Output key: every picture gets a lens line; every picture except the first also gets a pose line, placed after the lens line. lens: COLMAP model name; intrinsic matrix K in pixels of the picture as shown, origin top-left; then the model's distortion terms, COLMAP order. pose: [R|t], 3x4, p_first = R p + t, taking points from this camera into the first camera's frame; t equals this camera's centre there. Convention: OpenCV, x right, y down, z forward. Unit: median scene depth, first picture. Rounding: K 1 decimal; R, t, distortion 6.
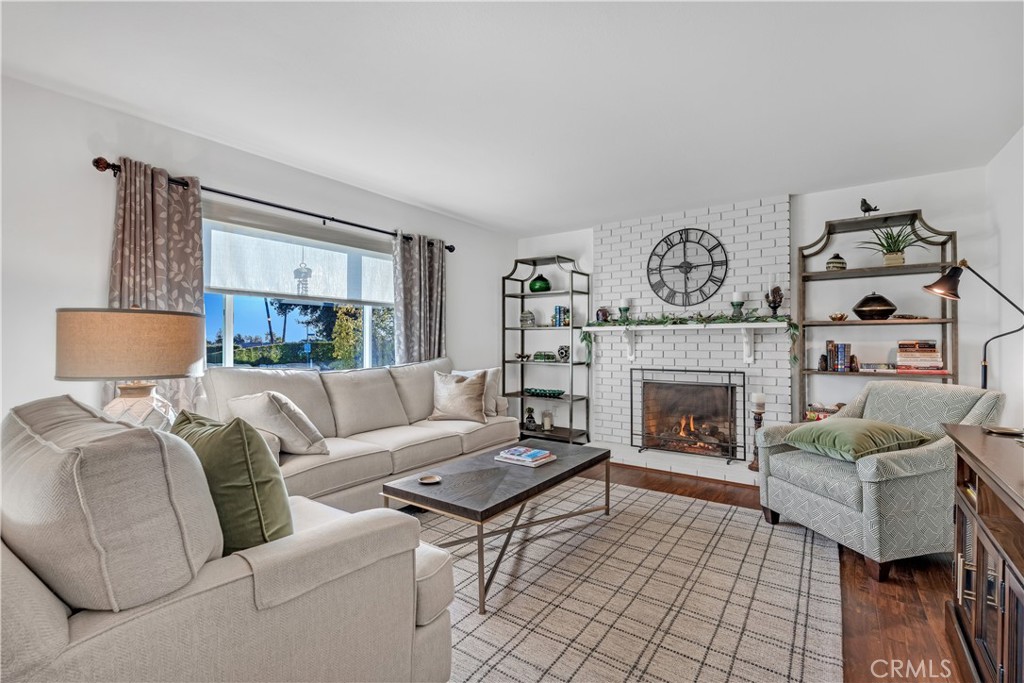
lens RADIAL K [[448.1, 0, 510.4], [0, 448.1, 344.2], [0, 0, 1]] dist [-0.008610, 0.000031]
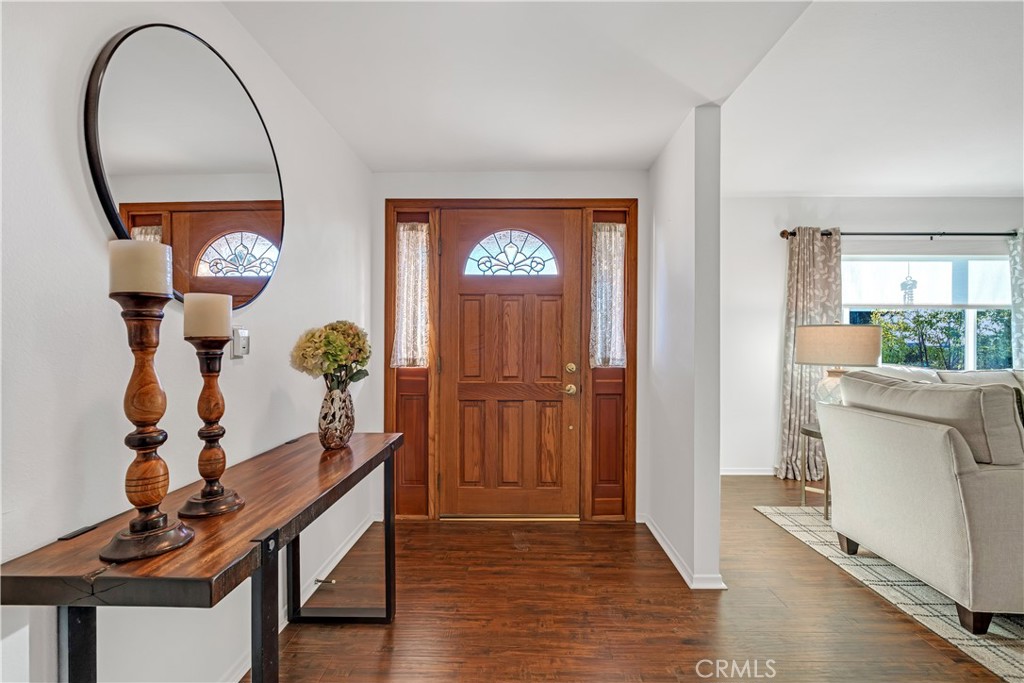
lens RADIAL K [[448.1, 0, 512.2], [0, 448.1, 348.8], [0, 0, 1]] dist [-0.008610, 0.000031]
pose [[0.569809, 0.013552, -0.821665, -0.129507], [-0.009440, 0.999906, 0.009946, 0.006692], [0.821723, 0.002089, 0.569884, -0.677139]]
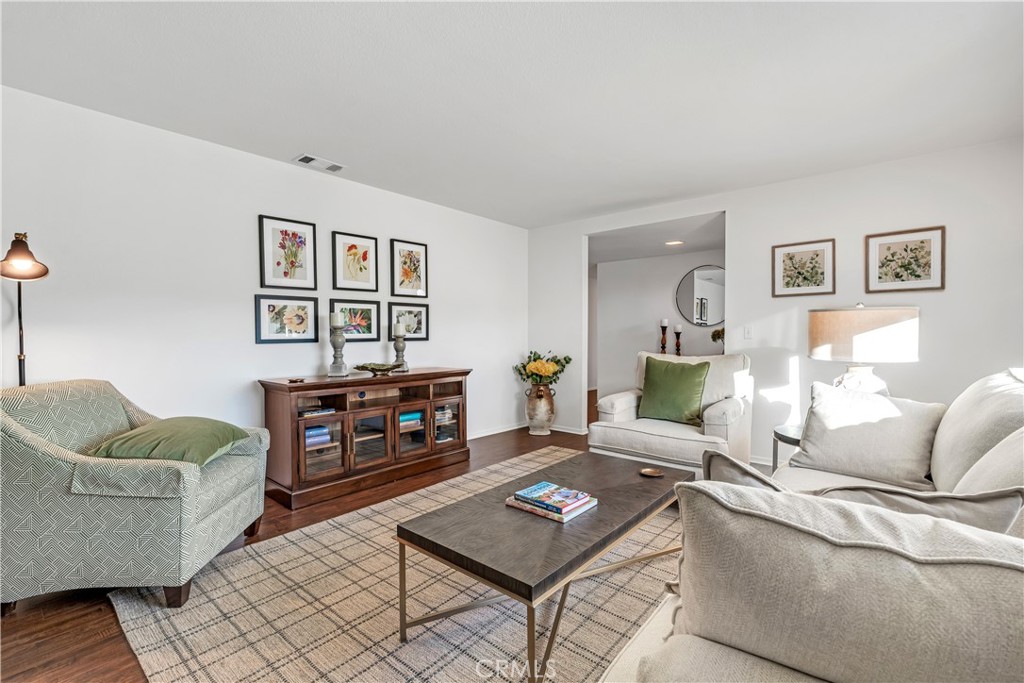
lens RADIAL K [[448.1, 0, 514.0], [0, 448.1, 341.7], [0, 0, 1]] dist [-0.008610, 0.000031]
pose [[-0.997083, 0.003594, 0.076239, 0.030887], [0.004707, 0.999885, 0.014421, 0.004781], [-0.076179, 0.014738, -0.996985, 1.268066]]
